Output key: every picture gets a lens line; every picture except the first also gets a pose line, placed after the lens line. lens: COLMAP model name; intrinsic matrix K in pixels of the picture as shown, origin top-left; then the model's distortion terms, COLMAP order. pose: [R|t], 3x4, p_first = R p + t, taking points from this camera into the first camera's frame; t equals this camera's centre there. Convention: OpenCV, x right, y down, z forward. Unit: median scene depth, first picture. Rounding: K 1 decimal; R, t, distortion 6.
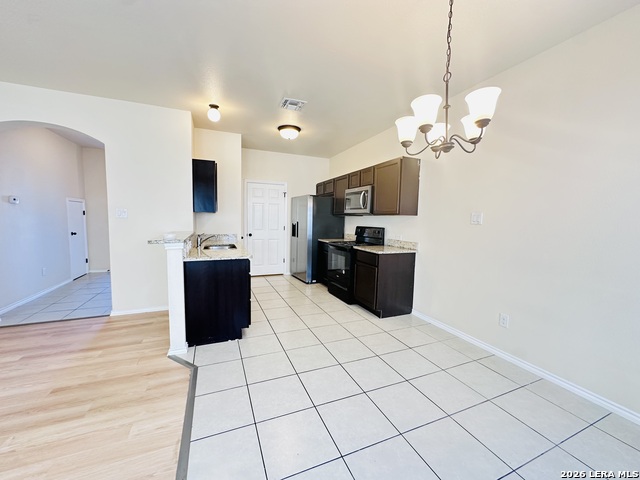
lens RADIAL K [[255.0, 0, 318.8], [0, 255.0, 238.9], [0, 0, 1]] dist [-0.002261, 0.000452]
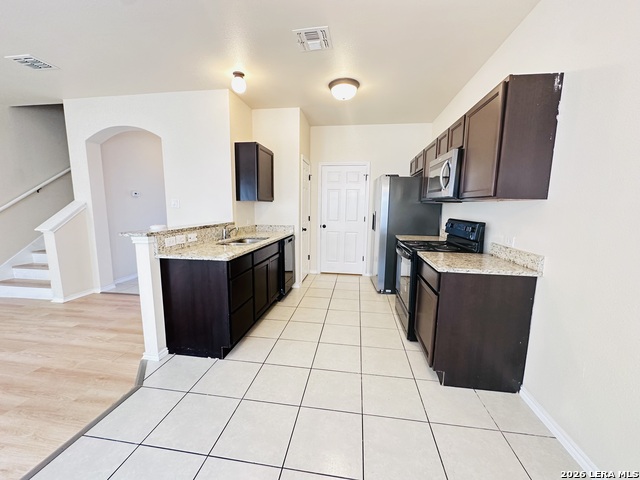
lens RADIAL K [[255.0, 0, 319.6], [0, 255.0, 238.3], [0, 0, 1]] dist [-0.002261, 0.000452]
pose [[0.858792, 0.055848, -0.509271, 0.264126], [-0.035059, 0.998117, 0.050336, -0.027874], [0.511123, -0.025374, 0.859133, 0.370931]]
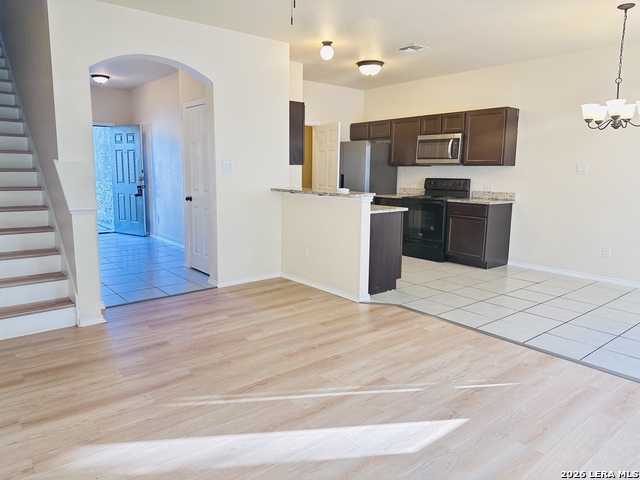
lens RADIAL K [[448.1, 0, 309.5], [0, 448.1, 231.7], [0, 0, 1]] dist [0.028726, -0.016120]
pose [[0.962505, -0.048624, 0.266871, -0.862047], [0.030482, 0.996960, 0.071709, 0.014392], [-0.269546, -0.060885, 0.961061, -0.494164]]
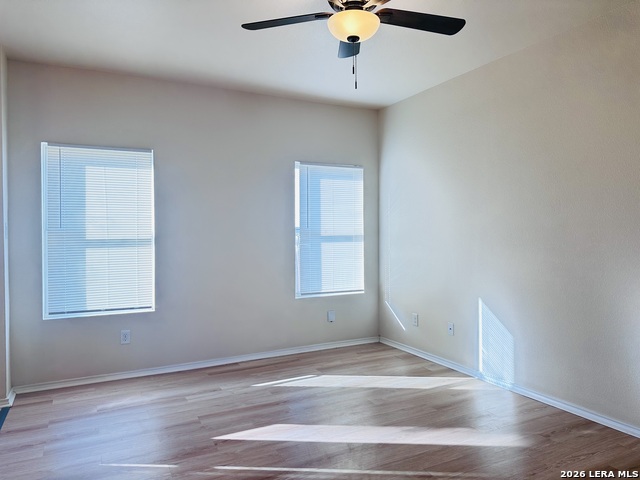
lens RADIAL K [[448.1, 0, 321.3], [0, 448.1, 240.1], [0, 0, 1]] dist [0.028726, -0.016120]
pose [[-0.996445, -0.009614, -0.083695, -0.585265], [-0.017247, 0.995705, 0.090957, -0.078632], [0.082461, 0.092078, -0.992332, 0.870501]]
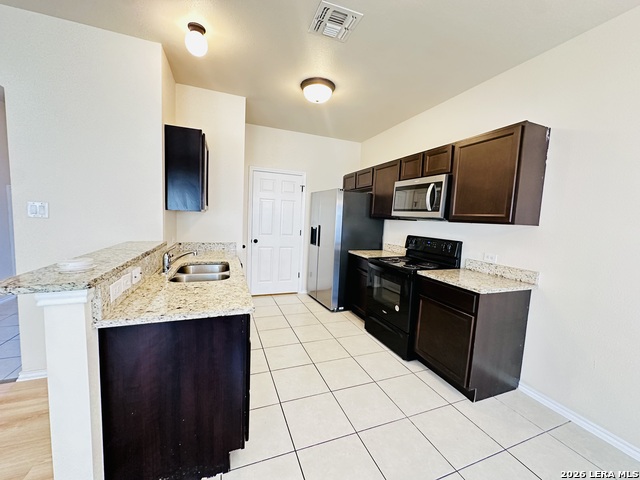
lens RADIAL K [[255.0, 0, 320.1], [0, 255.0, 239.6], [0, 0, 1]] dist [-0.002261, 0.000452]
pose [[0.999429, 0.026858, -0.020516, -0.099895], [-0.026650, 0.999591, 0.010353, -0.051629], [0.020786, -0.009800, 0.999736, 0.397099]]
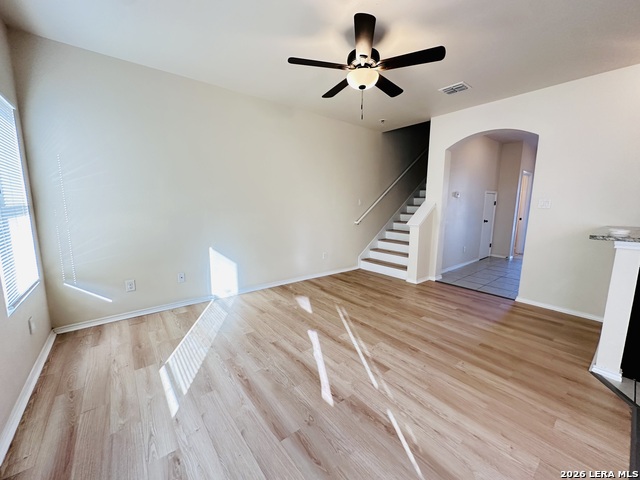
lens RADIAL K [[255.0, 0, 320.0], [0, 255.0, 241.5], [0, 0, 1]] dist [-0.002261, 0.000452]
pose [[0.275073, 0.130029, -0.952590, -0.057567], [-0.078453, 0.990544, 0.112555, 0.001285], [0.958217, 0.043773, 0.282673, -0.089186]]
